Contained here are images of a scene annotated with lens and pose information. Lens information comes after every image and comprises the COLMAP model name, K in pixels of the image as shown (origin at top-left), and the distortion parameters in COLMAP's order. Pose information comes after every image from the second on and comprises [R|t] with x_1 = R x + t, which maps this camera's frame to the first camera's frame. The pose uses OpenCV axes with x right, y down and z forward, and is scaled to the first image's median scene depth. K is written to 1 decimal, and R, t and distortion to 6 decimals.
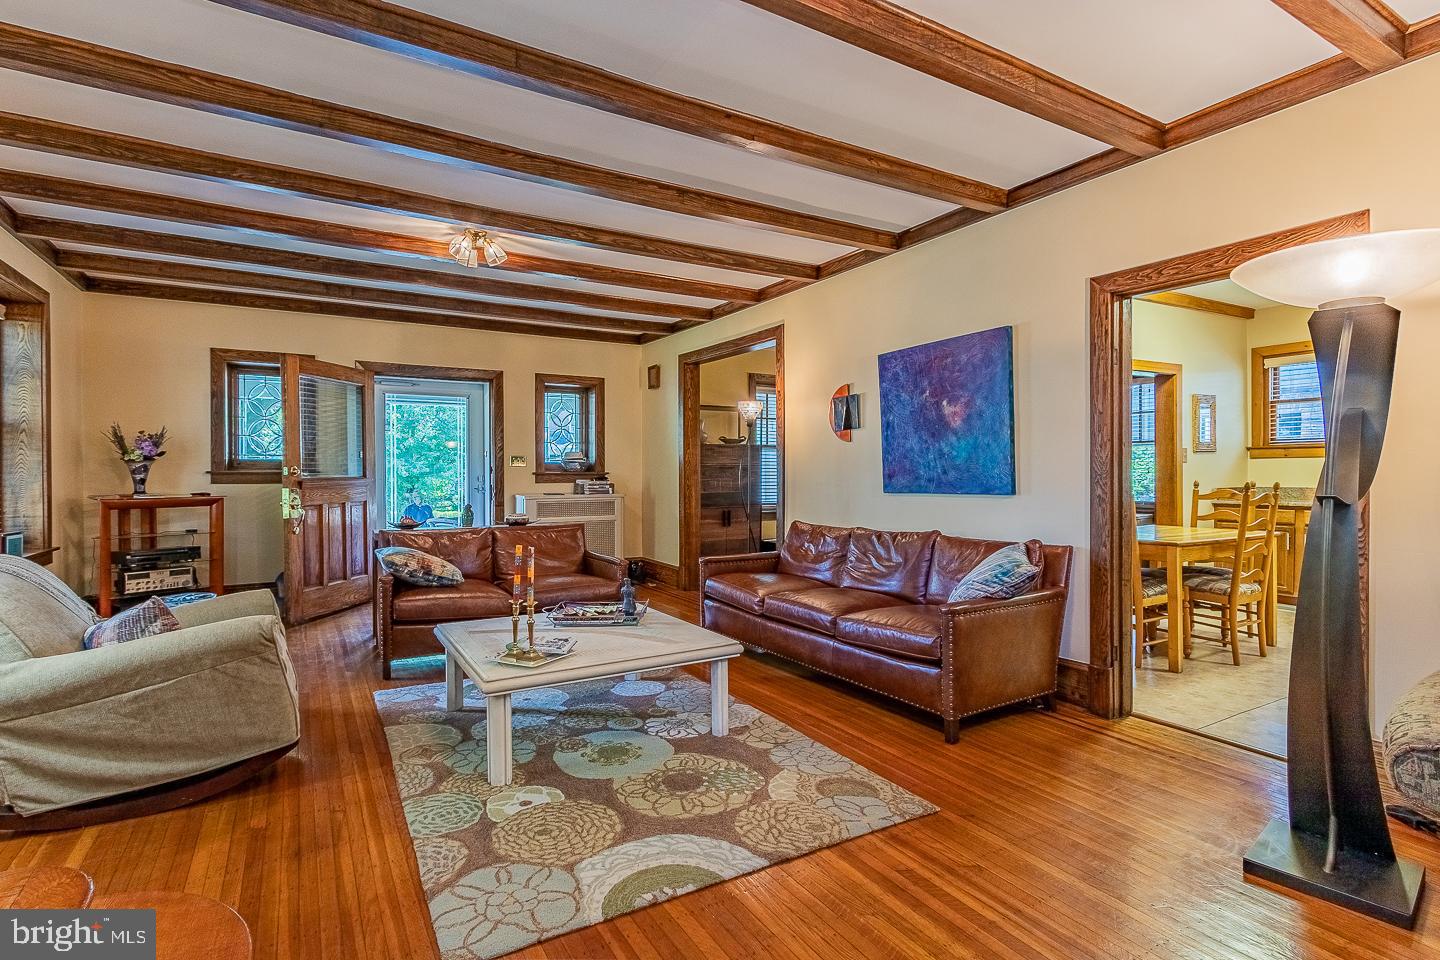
lens RADIAL K [[728.8, 0, 664.9], [0, 728.8, 475.2], [0, 0, 1]] dist [0.004150, 0.001180]
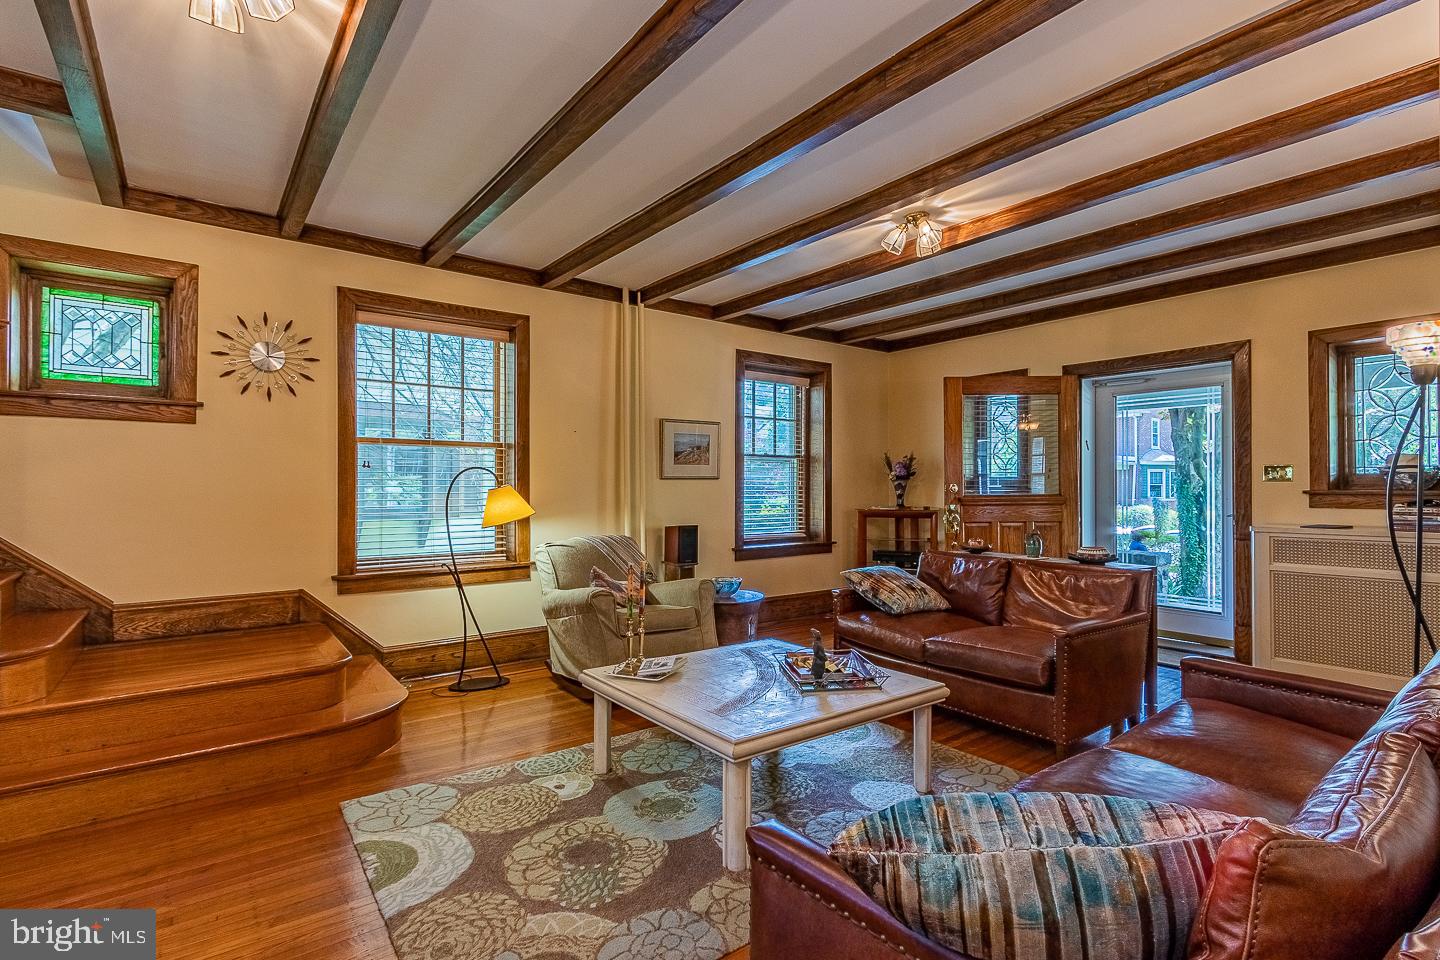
lens RADIAL K [[701.4, 0, 708.4], [0, 701.4, 478.3], [0, 0, 1]] dist [0.000642, -0.000453]
pose [[0.135114, -0.012161, -0.990755, 0.742024], [-0.004683, 0.999906, -0.012911, -0.008142], [0.990819, 0.006384, 0.135044, 0.879119]]
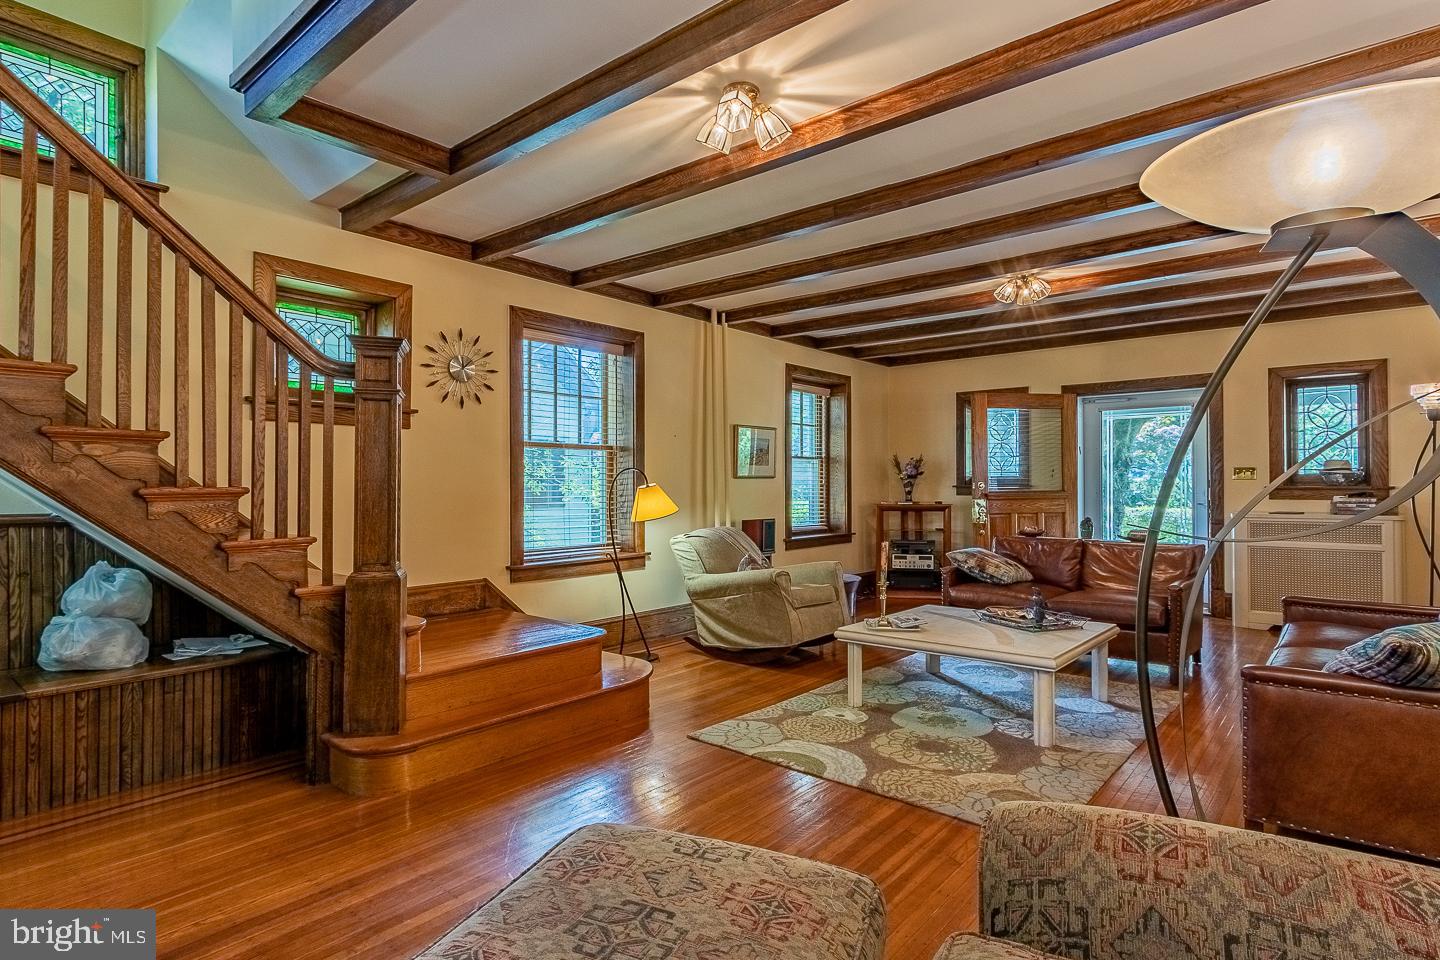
lens RADIAL K [[728.8, 0, 664.9], [0, 728.8, 475.2], [0, 0, 1]] dist [0.004150, 0.001180]
pose [[0.294756, -0.013089, -0.955483, 0.899547], [-0.002112, 0.999895, -0.014349, -0.006943], [0.955570, 0.006248, 0.294697, 0.190141]]
